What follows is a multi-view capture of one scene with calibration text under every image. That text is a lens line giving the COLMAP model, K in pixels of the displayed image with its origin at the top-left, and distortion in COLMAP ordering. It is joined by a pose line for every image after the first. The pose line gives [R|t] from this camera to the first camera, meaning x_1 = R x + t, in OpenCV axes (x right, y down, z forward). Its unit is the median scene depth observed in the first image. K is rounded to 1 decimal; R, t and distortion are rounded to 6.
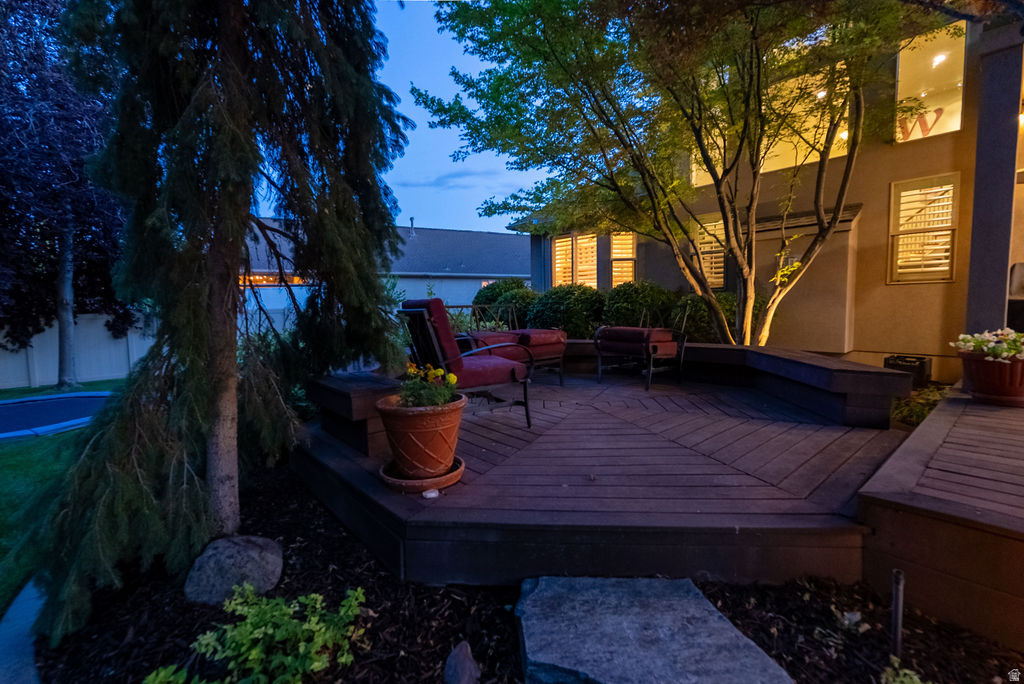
lens RADIAL K [[457.1, 0, 512.0], [0, 457.1, 342.0], [0, 0, 1]] dist [-0.000949, -0.000396]
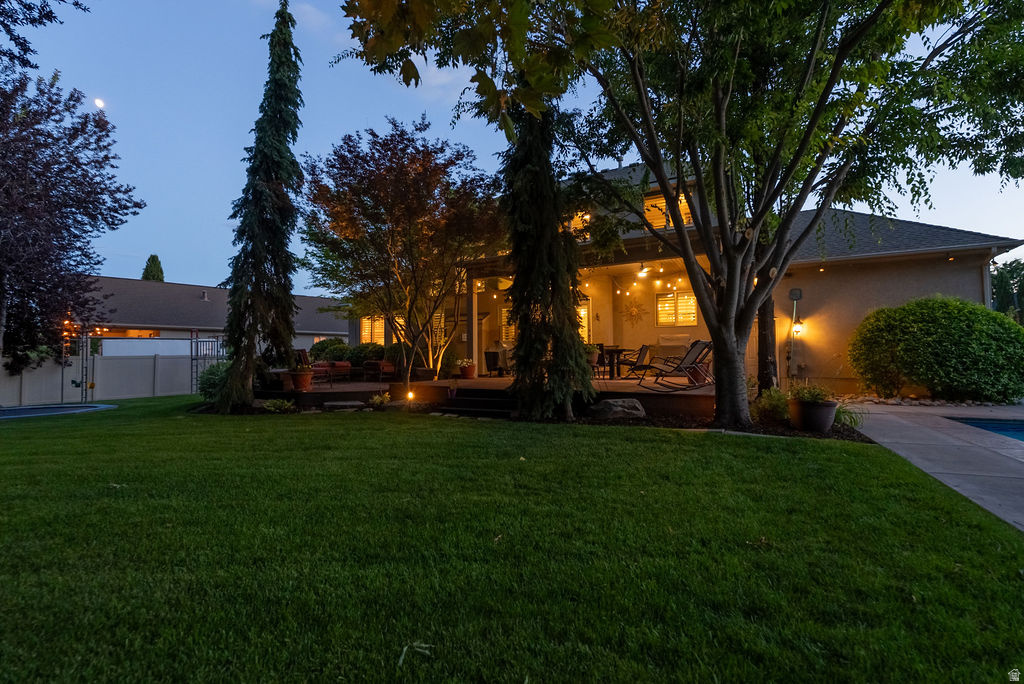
lens RADIAL K [[457.1, 0, 512.0], [0, 457.1, 342.0], [0, 0, 1]] dist [-0.000949, -0.000396]
pose [[0.940235, 0.019548, 0.339965, 0.052516], [0.019549, 0.993606, -0.111200, 0.093579], [-0.339965, 0.111200, 0.933841, -0.977367]]
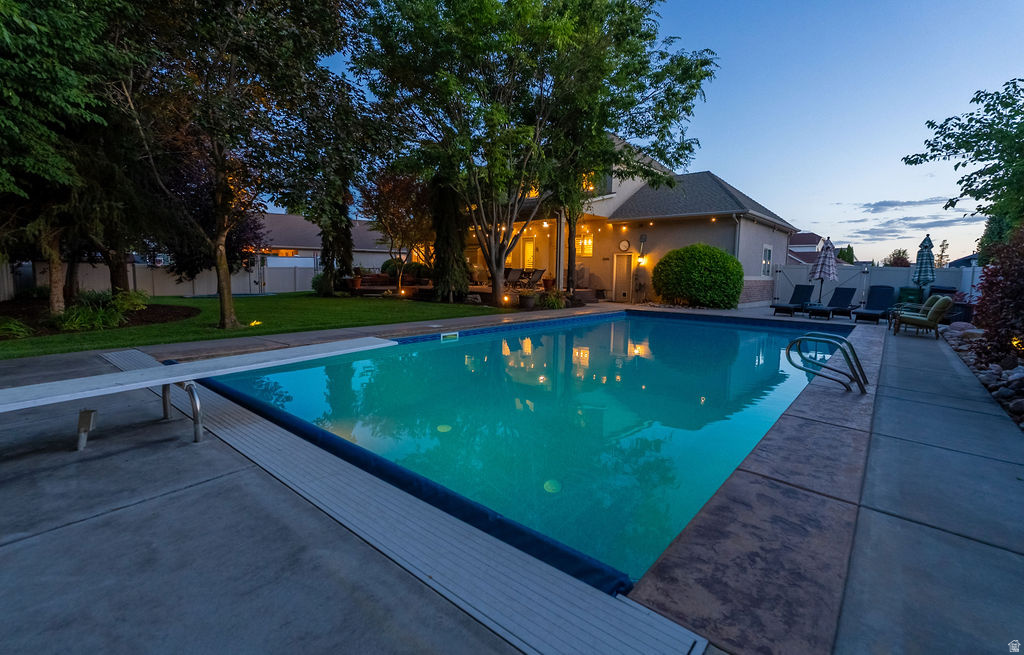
lens RADIAL K [[440.7, 0, 512.0], [0, 440.7, 327.5], [0, 0, 1]] dist [0.001343, 0.000056]
pose [[0.991527, 0.016174, 0.128887, 0.430118], [-0.022292, 0.998685, 0.046166, 0.152544], [-0.127971, -0.048648, 0.990584, -1.982034]]
